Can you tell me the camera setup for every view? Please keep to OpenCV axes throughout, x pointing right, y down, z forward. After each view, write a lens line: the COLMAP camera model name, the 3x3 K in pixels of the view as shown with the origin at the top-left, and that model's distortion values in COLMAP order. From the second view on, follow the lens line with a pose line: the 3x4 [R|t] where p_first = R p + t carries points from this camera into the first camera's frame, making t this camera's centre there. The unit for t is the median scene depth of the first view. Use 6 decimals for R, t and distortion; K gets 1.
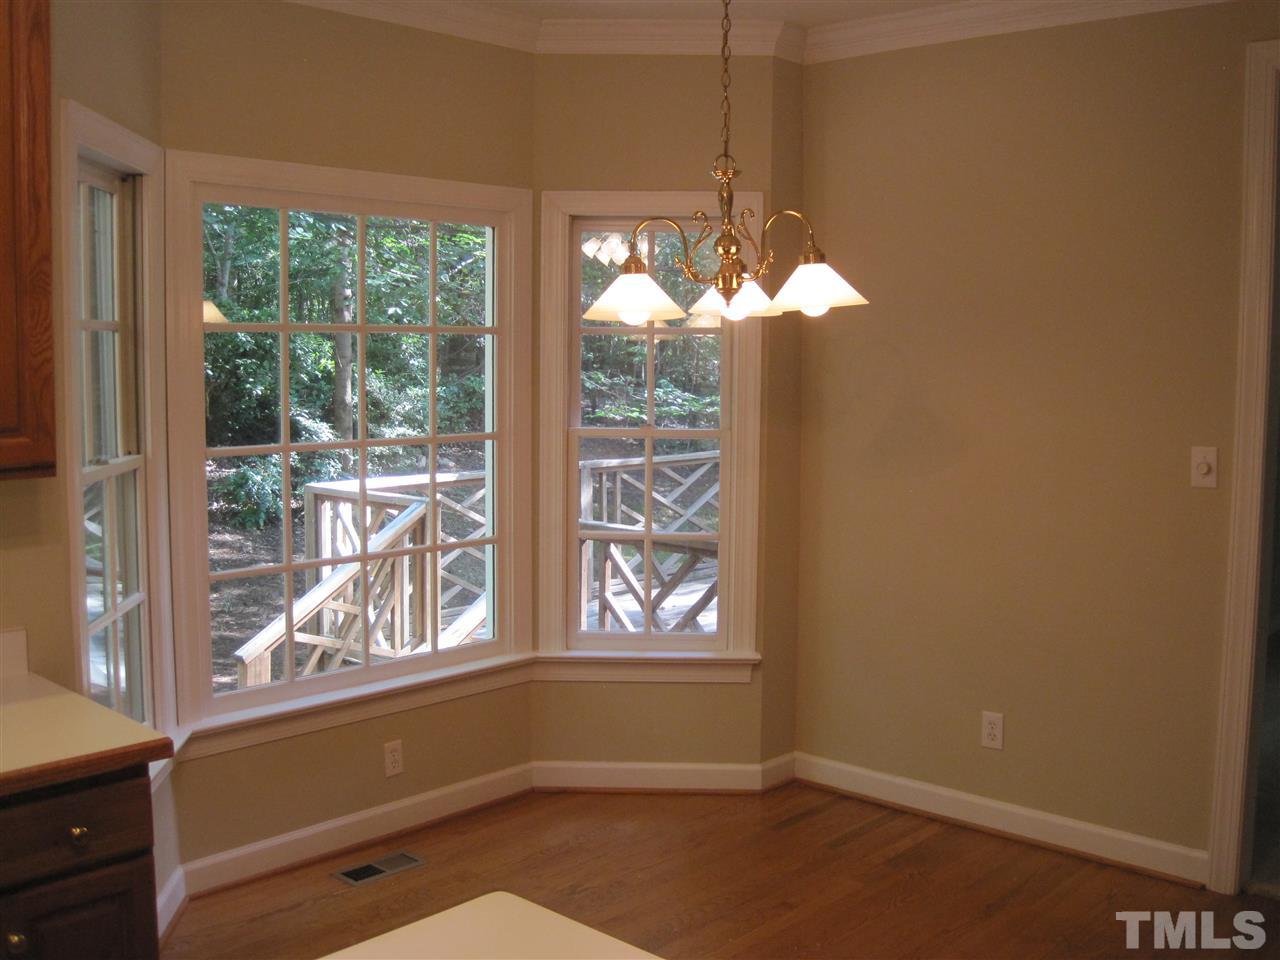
lens RADIAL K [[1298.6, 0, 638.0], [0, 1298.6, 463.7], [0, 0, 1]] dist [-0.191288, 0.155155]
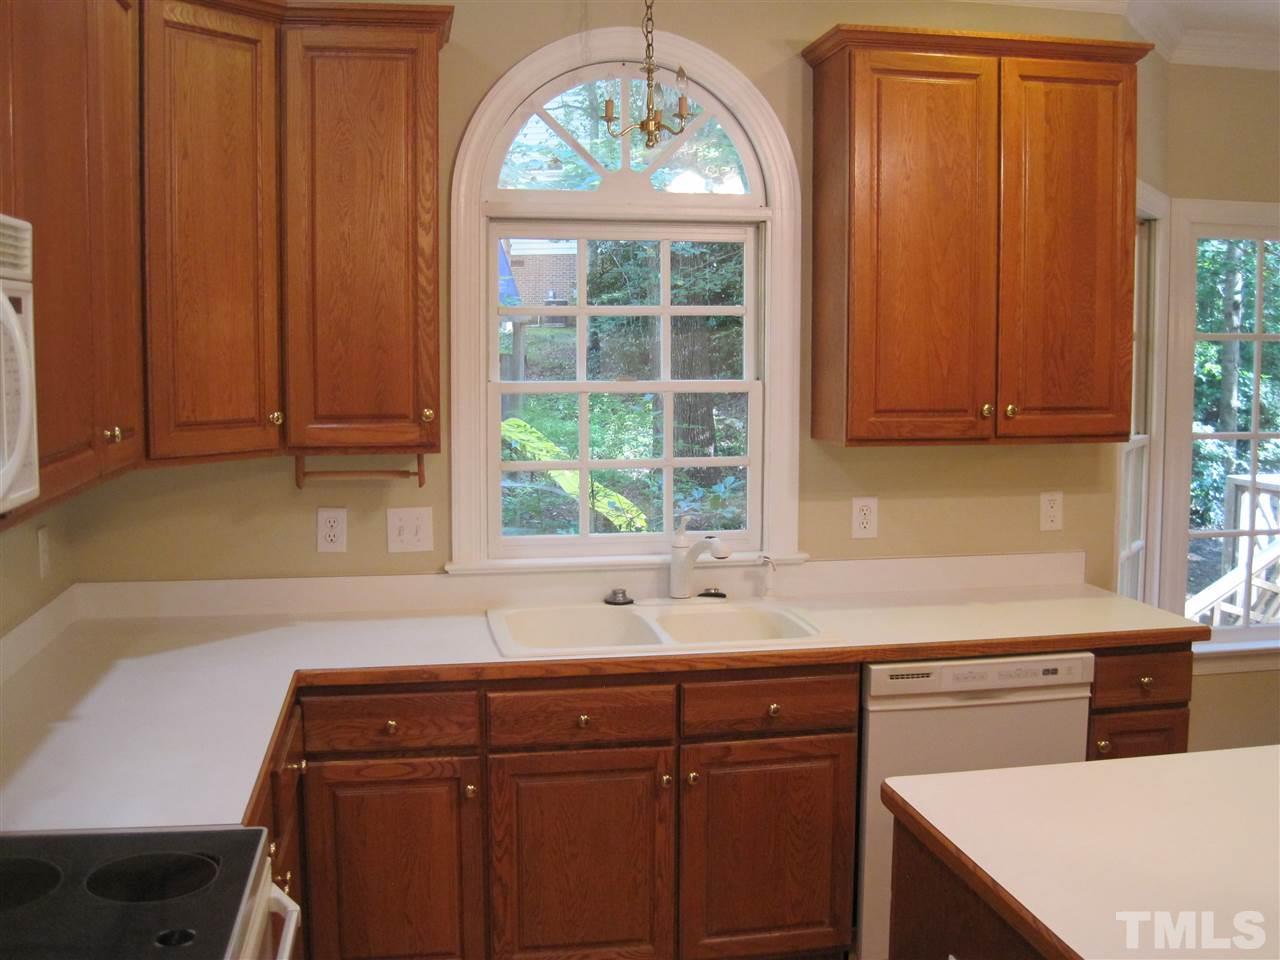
lens RADIAL K [[1298.6, 0, 638.0], [0, 1298.6, 463.7], [0, 0, 1]] dist [-0.191288, 0.155155]
pose [[0.797554, 0.048778, -0.601272, -0.021548], [-0.049551, 0.998655, 0.015290, 0.022049], [0.601209, 0.017599, 0.798898, -0.269734]]
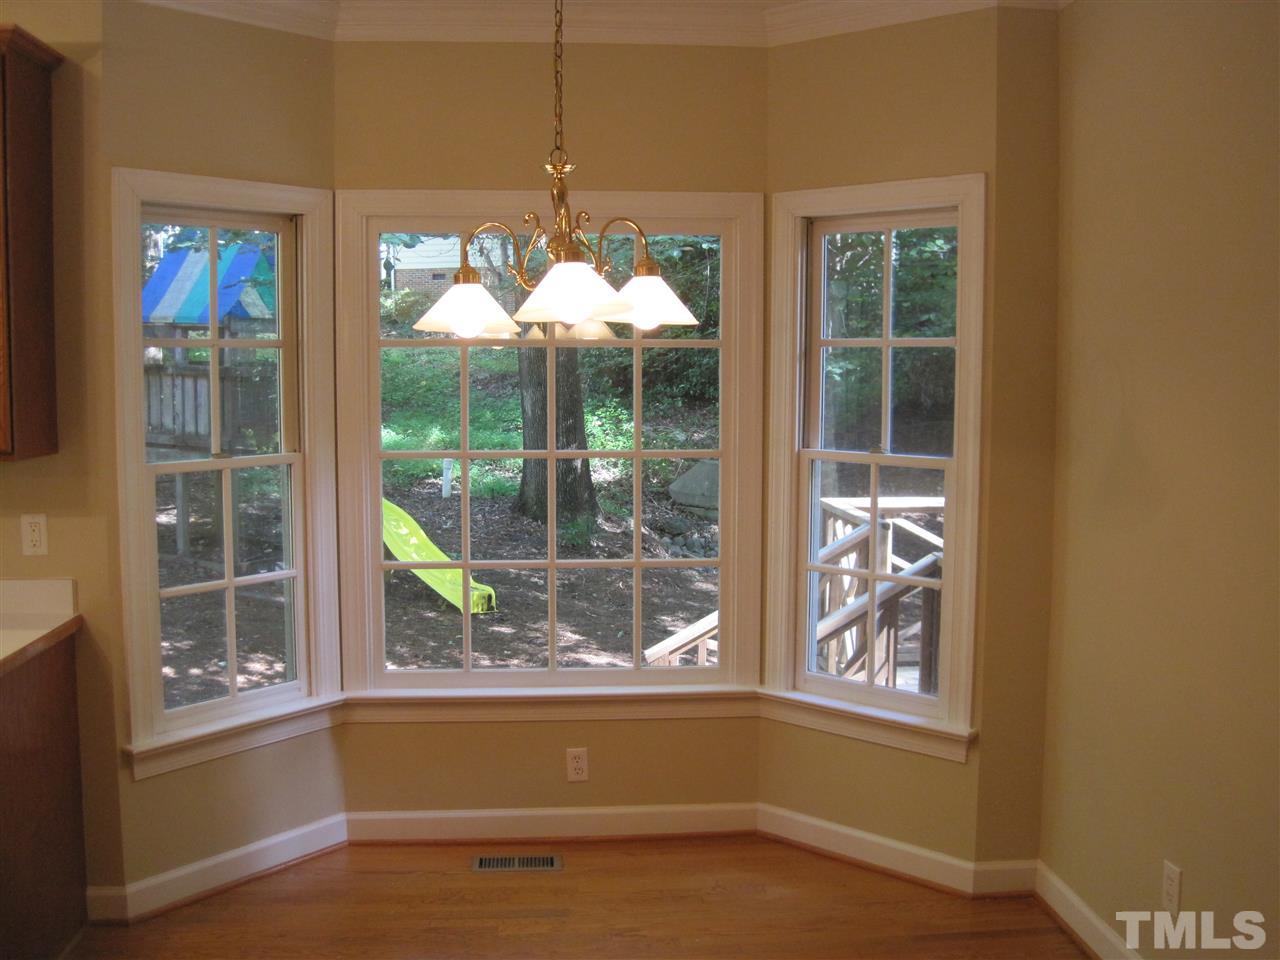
lens RADIAL K [[1298.6, 0, 638.0], [0, 1298.6, 463.7], [0, 0, 1]] dist [-0.191288, 0.155155]
pose [[0.737407, 0.046420, -0.673851, 0.491722], [-0.055915, 0.998407, 0.007589, -0.017970], [0.673130, 0.032083, 0.738828, 0.253738]]
